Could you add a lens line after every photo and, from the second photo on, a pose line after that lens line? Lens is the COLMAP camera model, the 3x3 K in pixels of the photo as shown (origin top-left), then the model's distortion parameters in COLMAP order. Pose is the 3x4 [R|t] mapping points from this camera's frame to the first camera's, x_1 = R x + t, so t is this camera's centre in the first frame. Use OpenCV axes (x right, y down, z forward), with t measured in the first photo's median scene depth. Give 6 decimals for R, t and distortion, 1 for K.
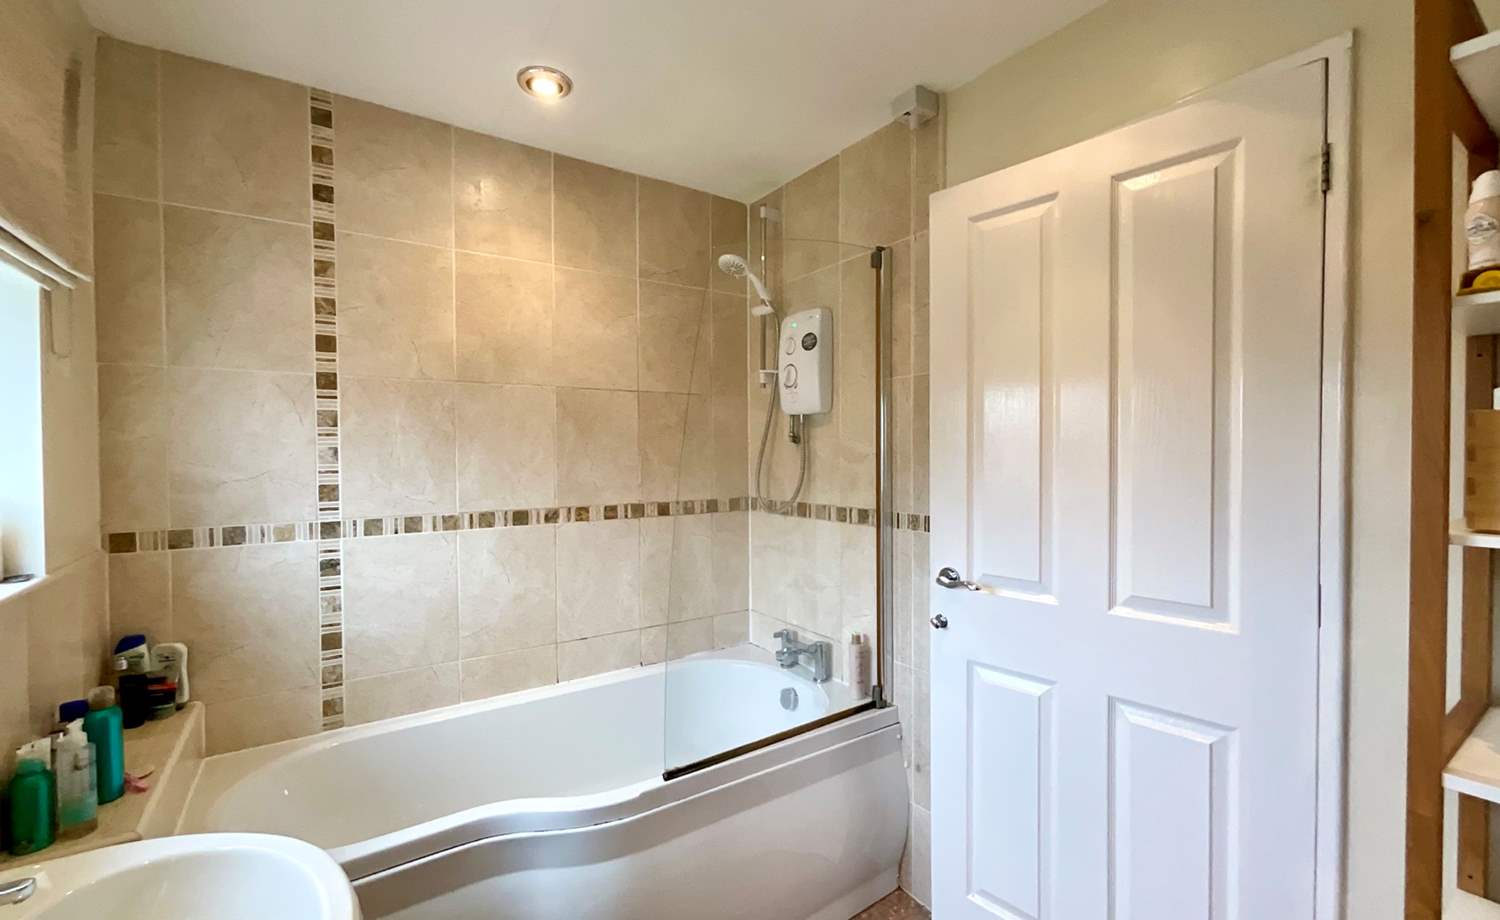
lens RADIAL K [[613.5, 0, 746.9], [0, 613.5, 463.1], [0, 0, 1]] dist [-0.000950, 0.000639]
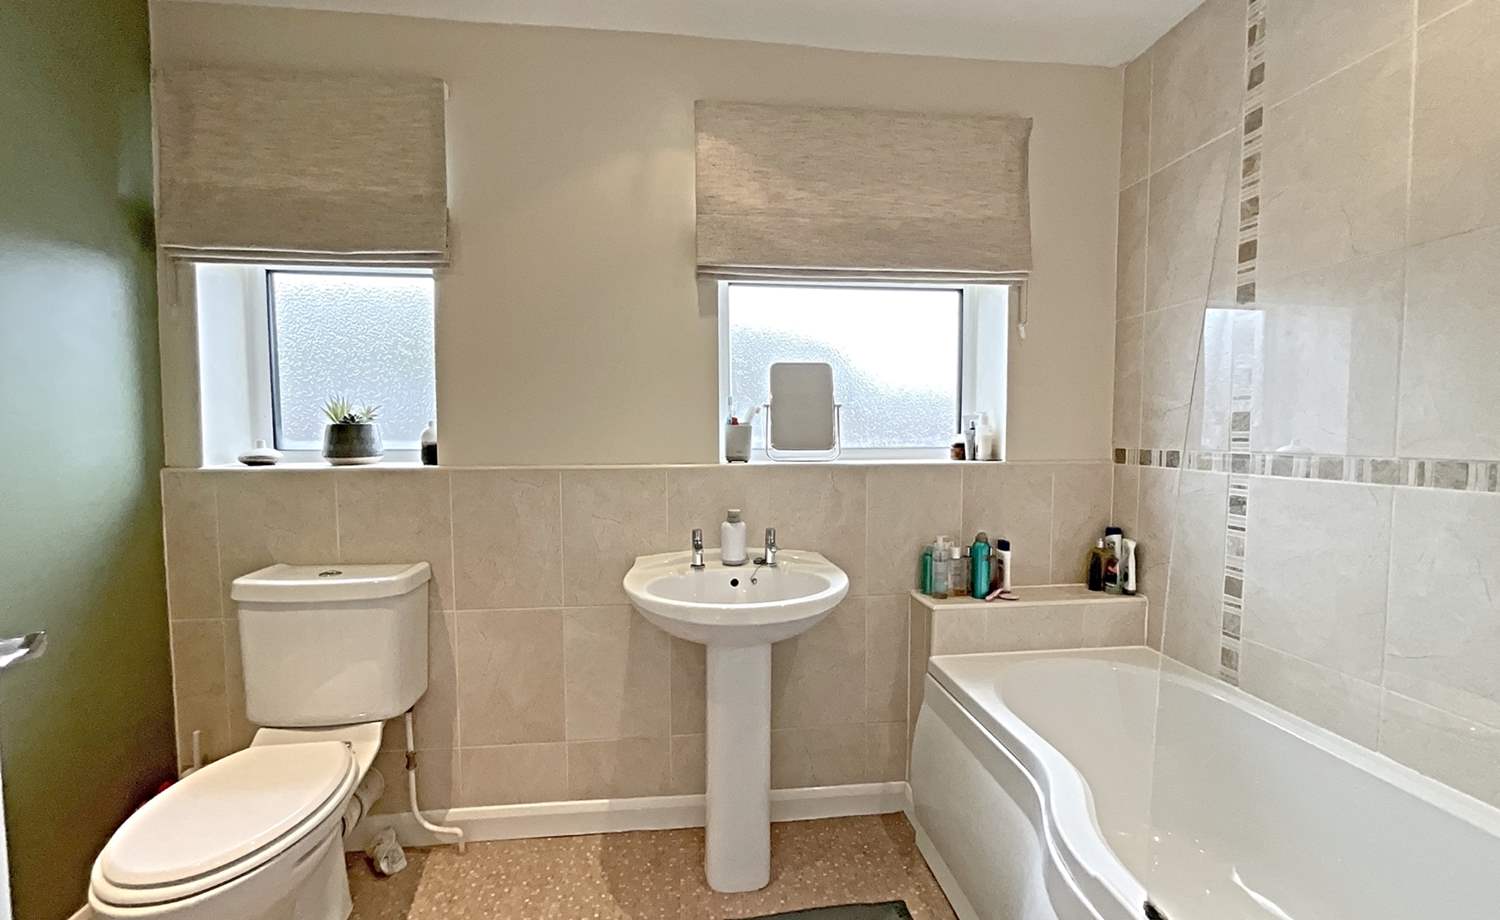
lens RADIAL K [[613.5, 0, 746.9], [0, 613.5, 458.0], [0, 0, 1]] dist [-0.000950, 0.000639]
pose [[-0.462756, 0.048709, -0.885146, 0.439188], [-0.006733, 0.998267, 0.058454, 0.054413], [0.886460, 0.033009, -0.461627, 0.775894]]
